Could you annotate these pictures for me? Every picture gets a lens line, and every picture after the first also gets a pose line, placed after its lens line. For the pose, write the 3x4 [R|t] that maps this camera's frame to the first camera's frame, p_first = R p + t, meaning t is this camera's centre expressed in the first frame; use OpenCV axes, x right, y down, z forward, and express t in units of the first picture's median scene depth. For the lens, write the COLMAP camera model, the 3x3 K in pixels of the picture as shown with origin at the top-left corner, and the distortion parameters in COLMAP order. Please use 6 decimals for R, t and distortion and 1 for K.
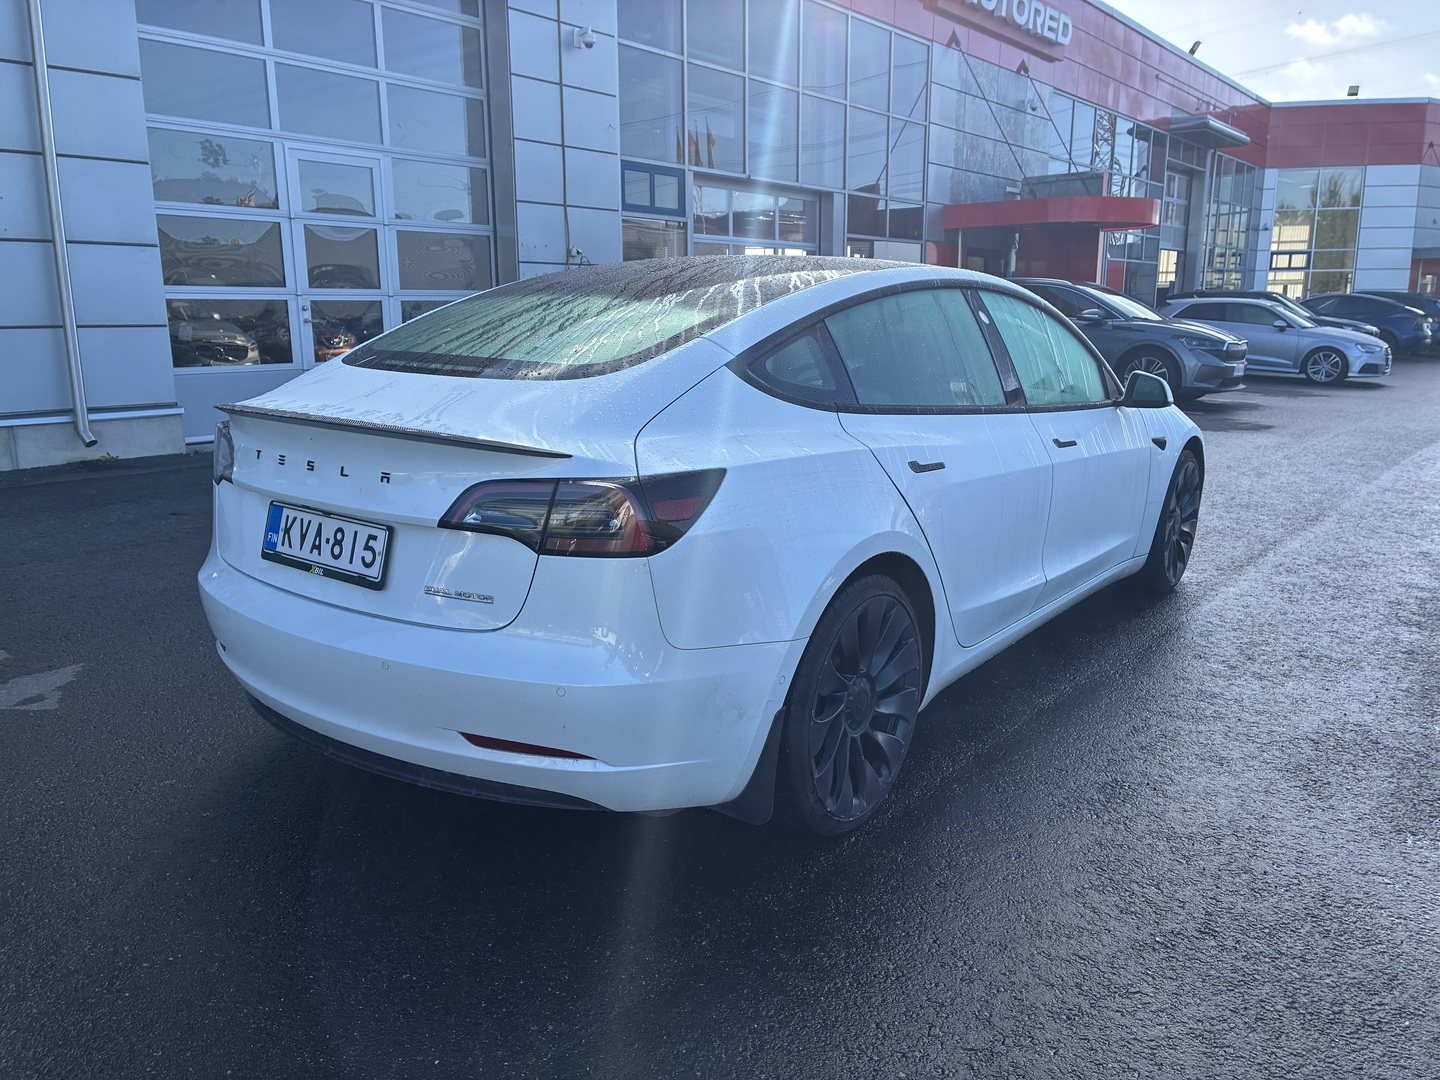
lens RADIAL K [[1114.0, 0, 718.1], [0, 1114.0, 539.5], [0, 0, 1]] dist [0.055297, -0.059534]
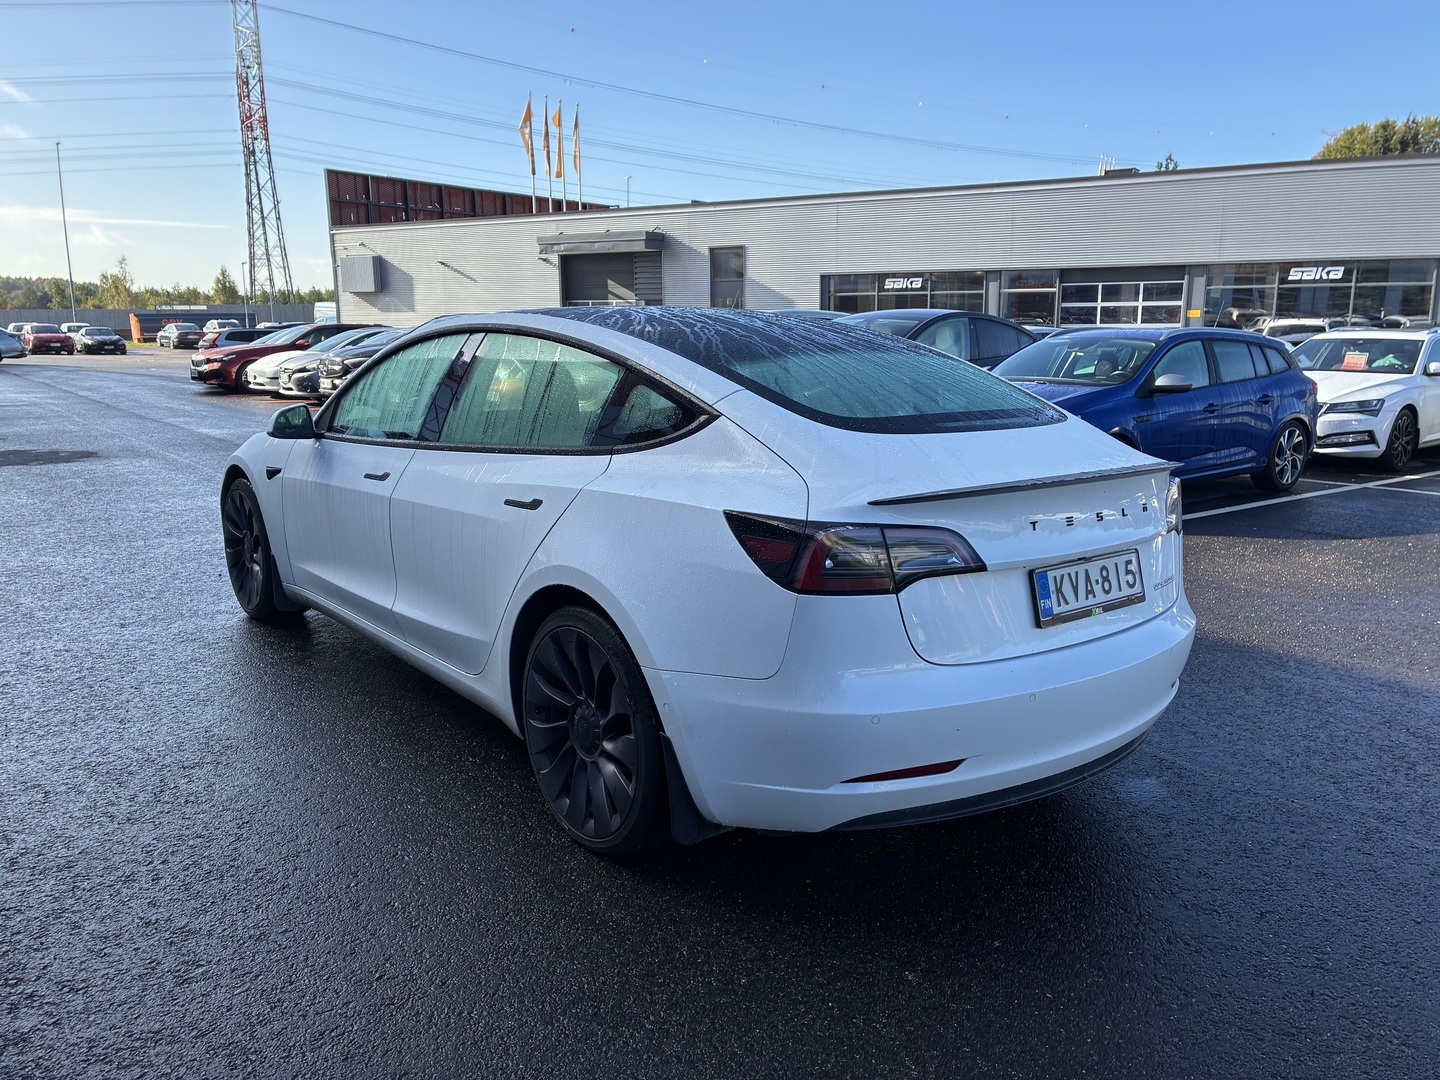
lens RADIAL K [[1114.0, 0, 718.1], [0, 1114.0, 539.5], [0, 0, 1]] dist [0.055297, -0.059534]
pose [[0.228215, -0.196304, 0.953616, -1.033647], [0.203002, 0.967530, 0.150587, -0.196626], [-0.952212, 0.159219, 0.260655, 0.742004]]
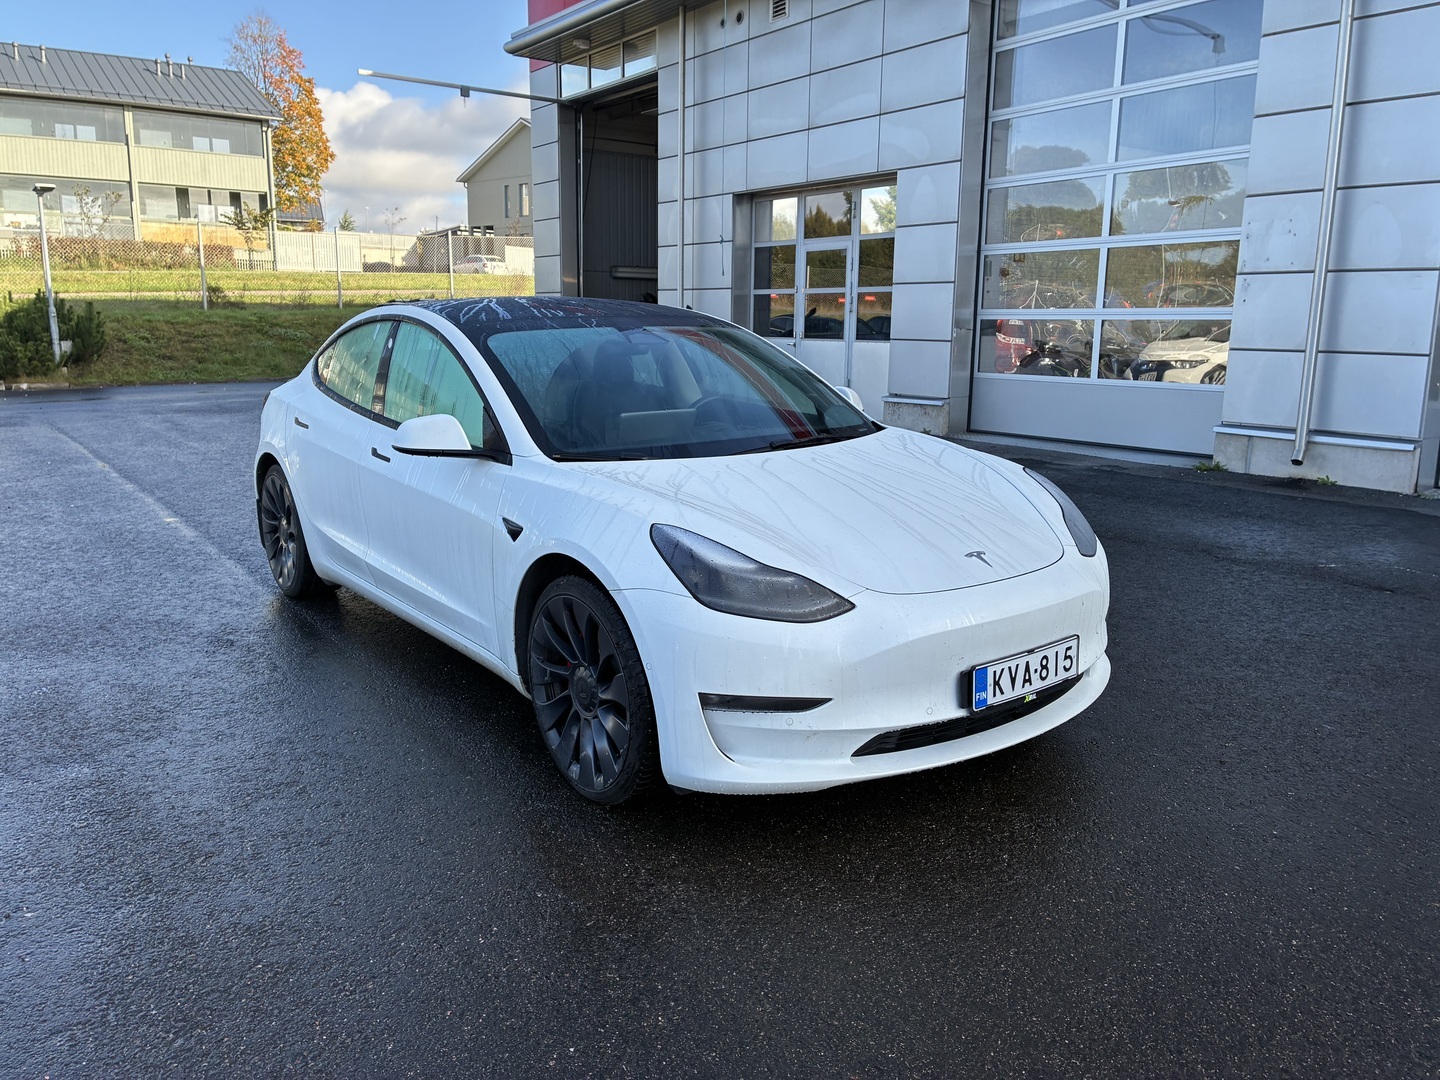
lens RADIAL K [[1114.0, 0, 718.1], [0, 1114.0, 539.5], [0, 0, 1]] dist [0.055297, -0.059534]
pose [[-0.299037, 0.184787, -0.936179, 1.362402], [-0.203315, 0.946206, 0.251709, -0.382607], [0.932330, 0.265610, -0.245381, 1.709671]]
